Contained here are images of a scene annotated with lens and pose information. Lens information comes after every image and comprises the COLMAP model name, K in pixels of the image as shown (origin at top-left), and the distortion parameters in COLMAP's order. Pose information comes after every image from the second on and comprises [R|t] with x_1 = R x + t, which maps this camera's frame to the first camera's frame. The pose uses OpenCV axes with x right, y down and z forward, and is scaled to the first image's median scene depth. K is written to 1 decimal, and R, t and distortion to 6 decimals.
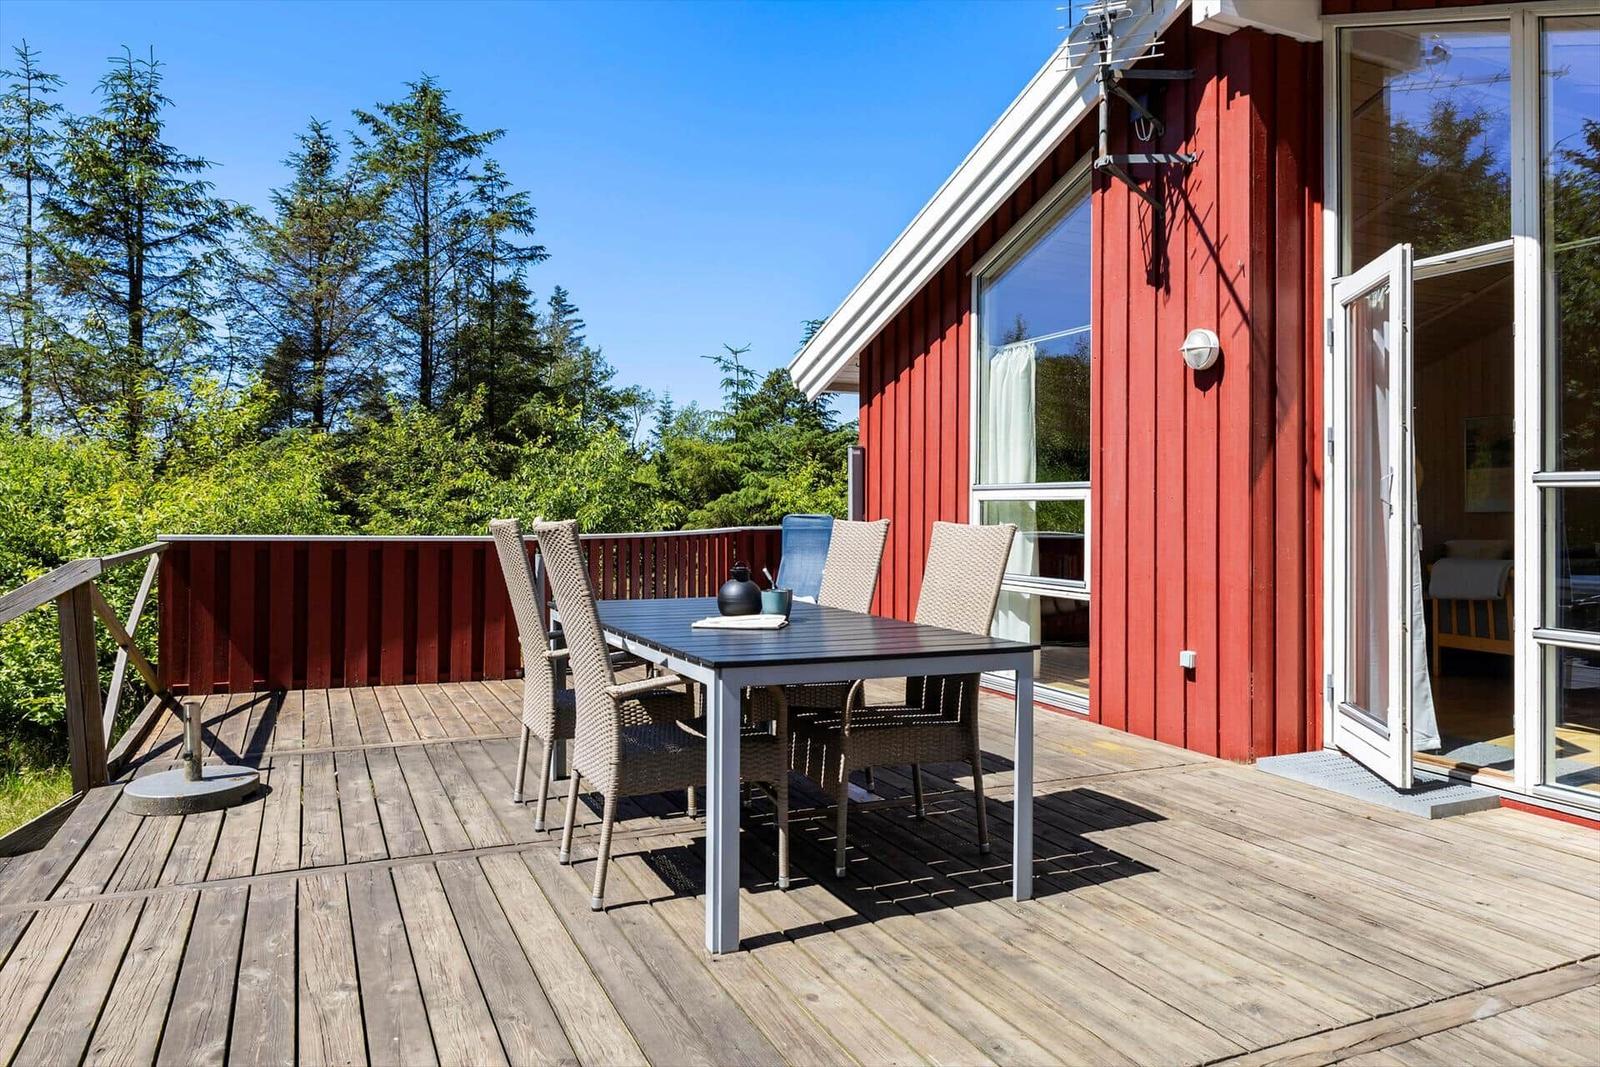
lens RADIAL K [[1070.7, 0, 798.8], [0, 1070.7, 501.5], [0, 0, 1]] dist [-0.005287, -0.002028]
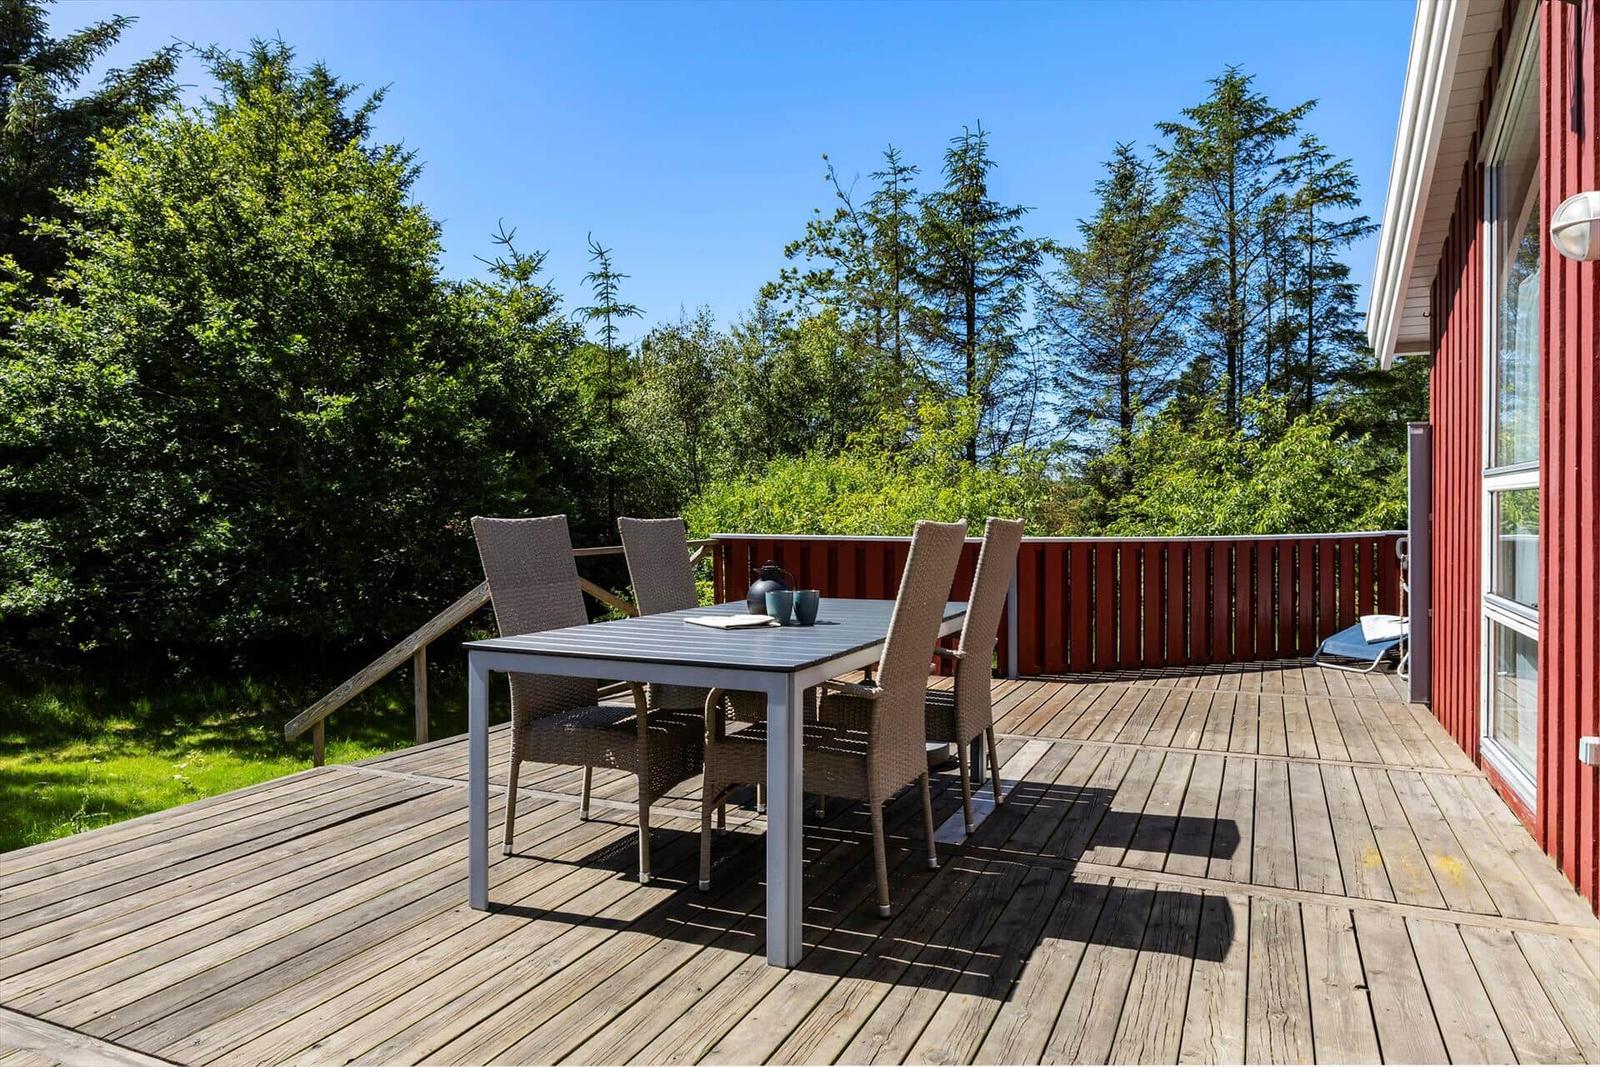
lens RADIAL K [[1059.6, 0, 800.0], [0, 1059.6, 533.5], [0, 0, 1]] dist [-0.009232, -0.003385]
pose [[0.659957, 0.004959, -0.751287, 0.138038], [0.013447, 0.999740, 0.018411, 0.002809], [0.751183, -0.022253, 0.659719, 0.077002]]
